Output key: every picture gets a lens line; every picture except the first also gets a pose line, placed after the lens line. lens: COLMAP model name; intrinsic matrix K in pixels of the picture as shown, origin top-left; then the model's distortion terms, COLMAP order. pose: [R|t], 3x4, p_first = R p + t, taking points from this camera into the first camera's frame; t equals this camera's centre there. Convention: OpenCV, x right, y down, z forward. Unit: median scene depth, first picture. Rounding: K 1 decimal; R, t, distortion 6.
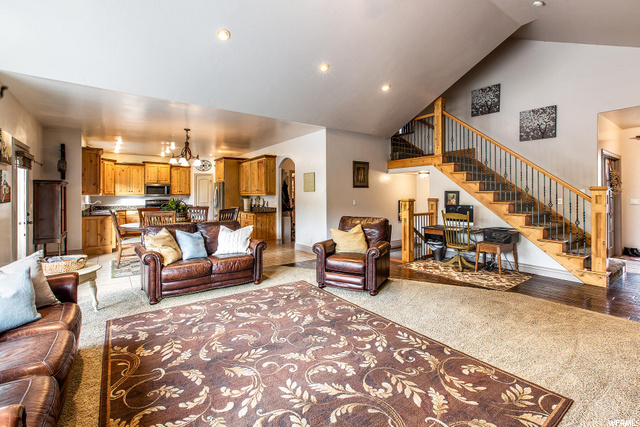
lens RADIAL K [[290.2, 0, 322.3], [0, 290.2, 195.6], [0, 0, 1]] dist [-0.001965, -0.000392]
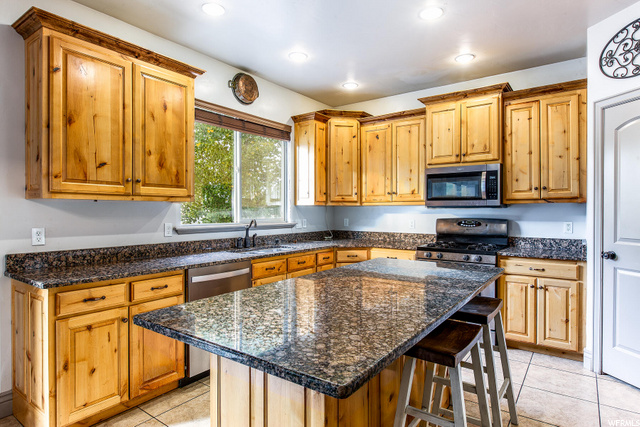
lens RADIAL K [[370.1, 0, 327.2], [0, 370.1, 210.0], [0, 0, 1]] dist [0.002997, 0.000337]
pose [[0.313600, -0.000194, -0.949555, -0.786011], [-0.001748, 0.999998, -0.000781, 0.019756], [0.949553, 0.001904, 0.313599, 2.380872]]
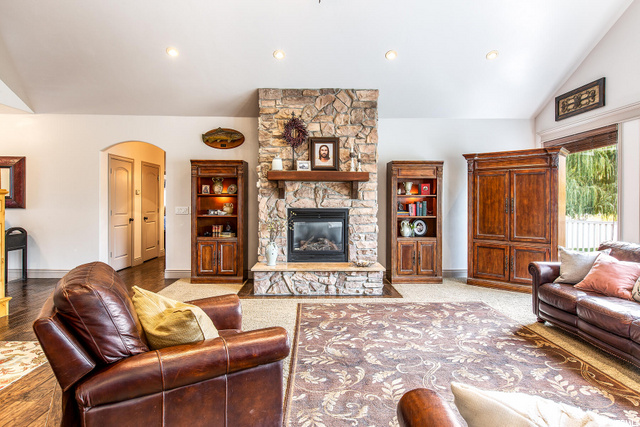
lens RADIAL K [[376.4, 0, 322.0], [0, 376.4, 202.2], [0, 0, 1]] dist [-0.006036, -0.002022]
pose [[-0.824974, -0.003188, 0.565161, -0.421573], [-0.001823, 0.999994, 0.002979, -0.002406], [-0.565167, 0.001428, -0.824975, 1.729237]]
